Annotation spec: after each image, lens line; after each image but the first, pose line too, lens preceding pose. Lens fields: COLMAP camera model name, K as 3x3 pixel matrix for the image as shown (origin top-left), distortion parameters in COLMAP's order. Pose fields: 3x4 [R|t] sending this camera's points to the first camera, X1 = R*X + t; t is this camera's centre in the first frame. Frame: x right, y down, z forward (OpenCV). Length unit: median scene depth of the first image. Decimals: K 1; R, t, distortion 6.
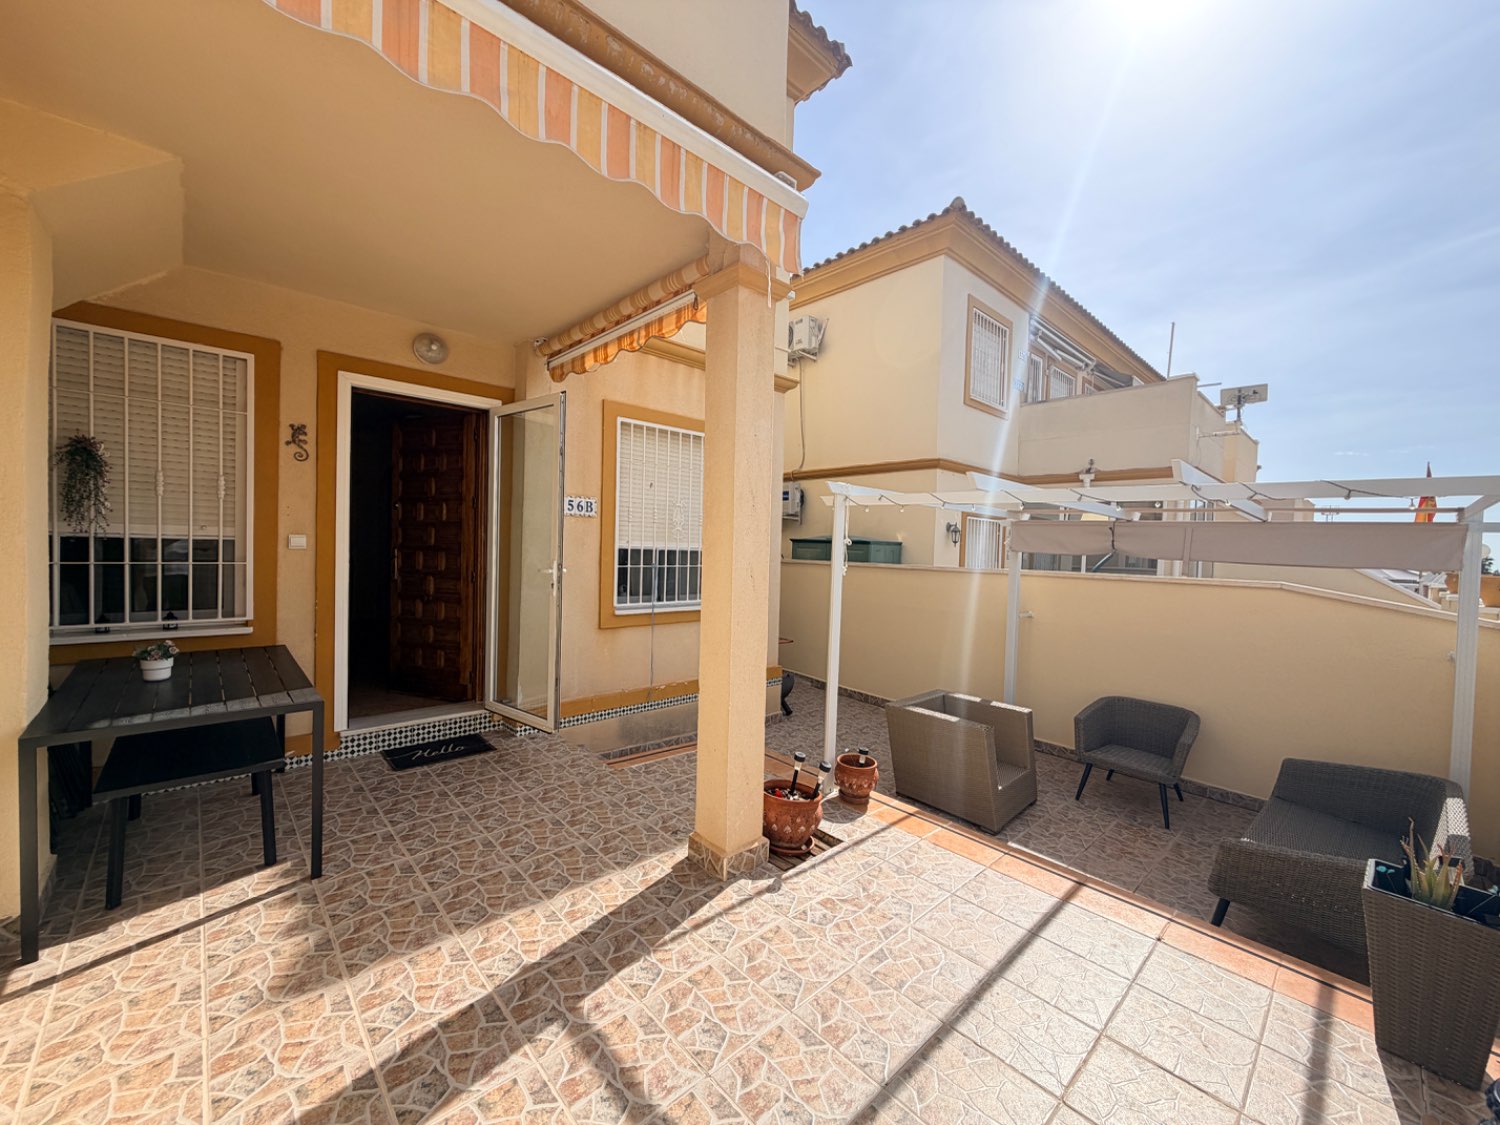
lens RADIAL K [[594.2, 0, 742.8], [0, 594.2, 566.7], [0, 0, 1]] dist [-0.001474, 0.000791]
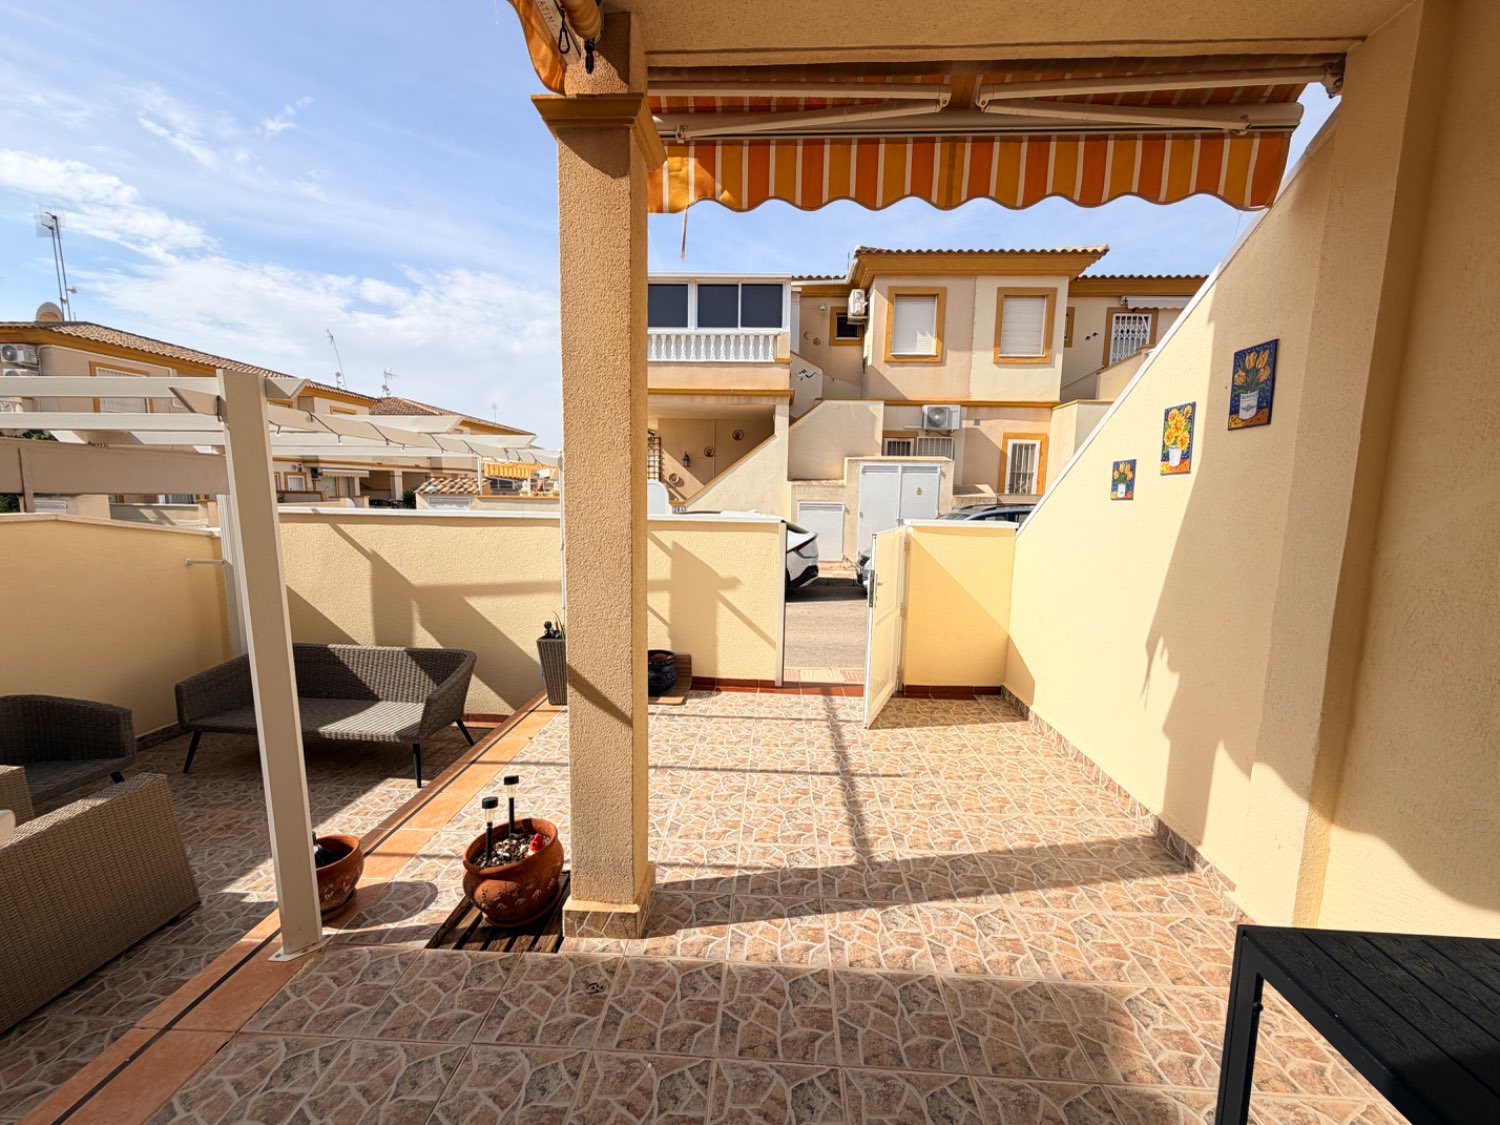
lens RADIAL K [[594.2, 0, 750.6], [0, 594.2, 566.2], [0, 0, 1]] dist [-0.001474, 0.000791]
pose [[-0.701169, -0.135677, 0.699967, -0.806454], [-0.014981, 0.984314, 0.175786, -0.124297], [-0.712838, 0.112769, -0.692203, 1.707245]]
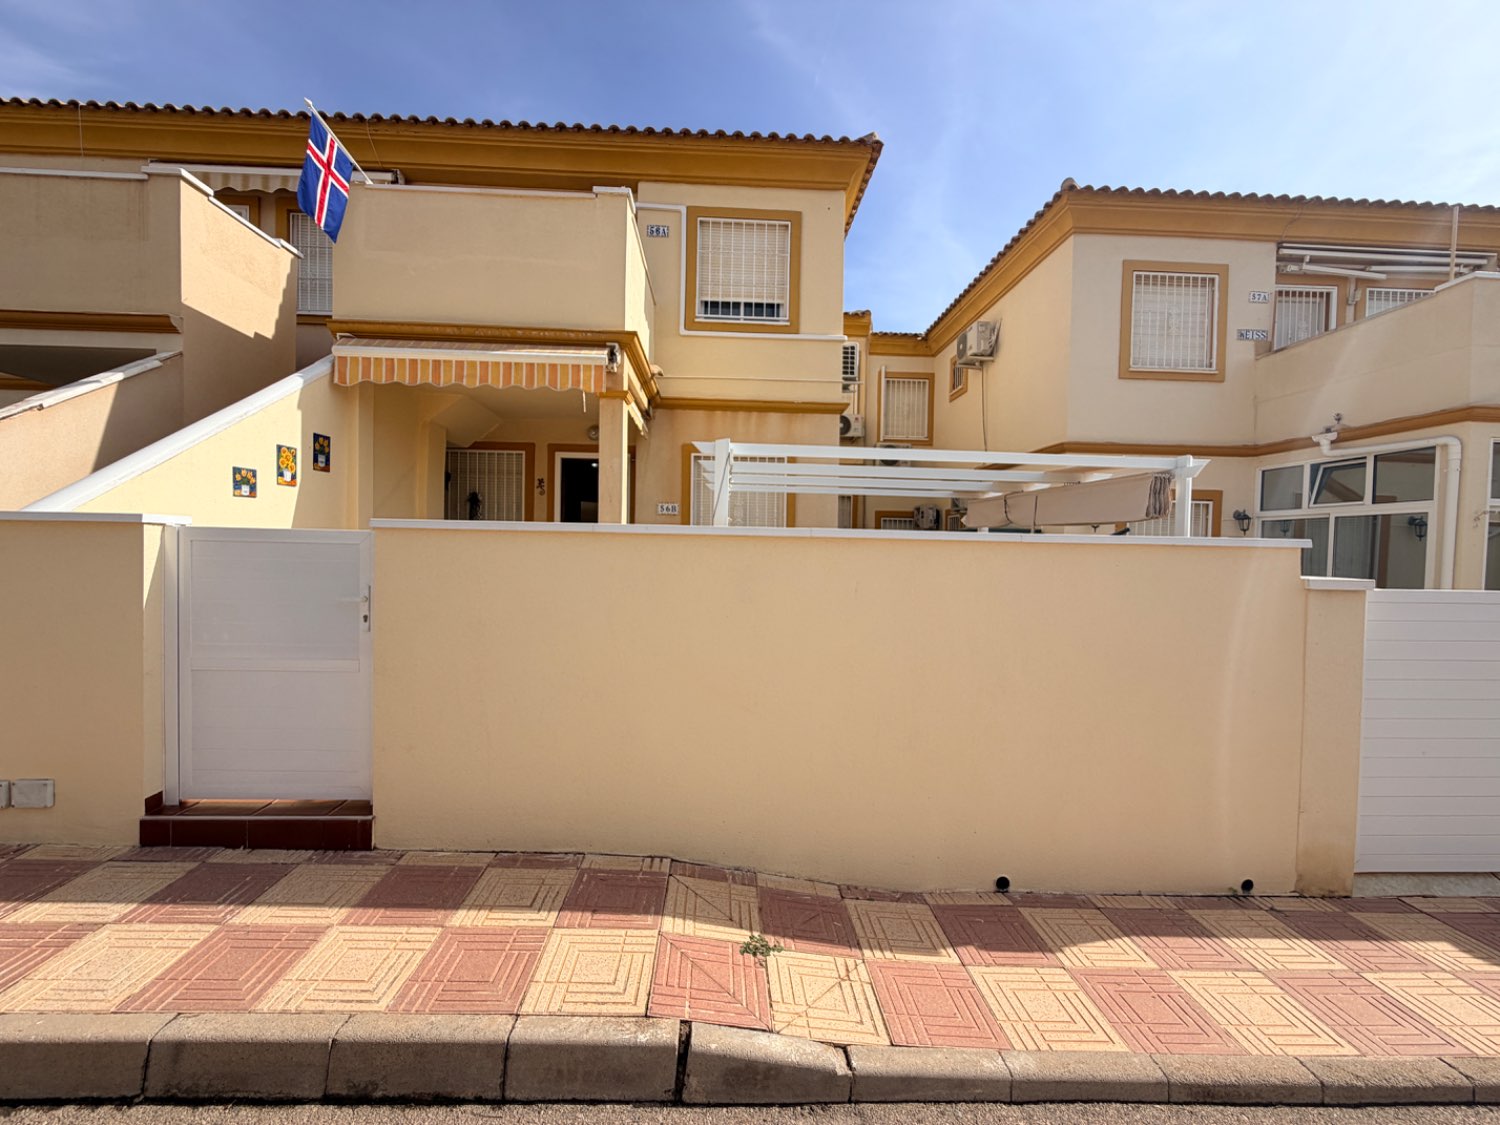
lens RADIAL K [[594.2, 0, 739.3], [0, 594.2, 561.3], [0, 0, 1]] dist [-0.001474, 0.000791]
pose [[0.755460, 0.000181, -0.655195, 2.041431], [-0.021045, 0.999491, -0.023989, 0.174908], [0.654857, 0.031912, 0.755079, -0.301752]]
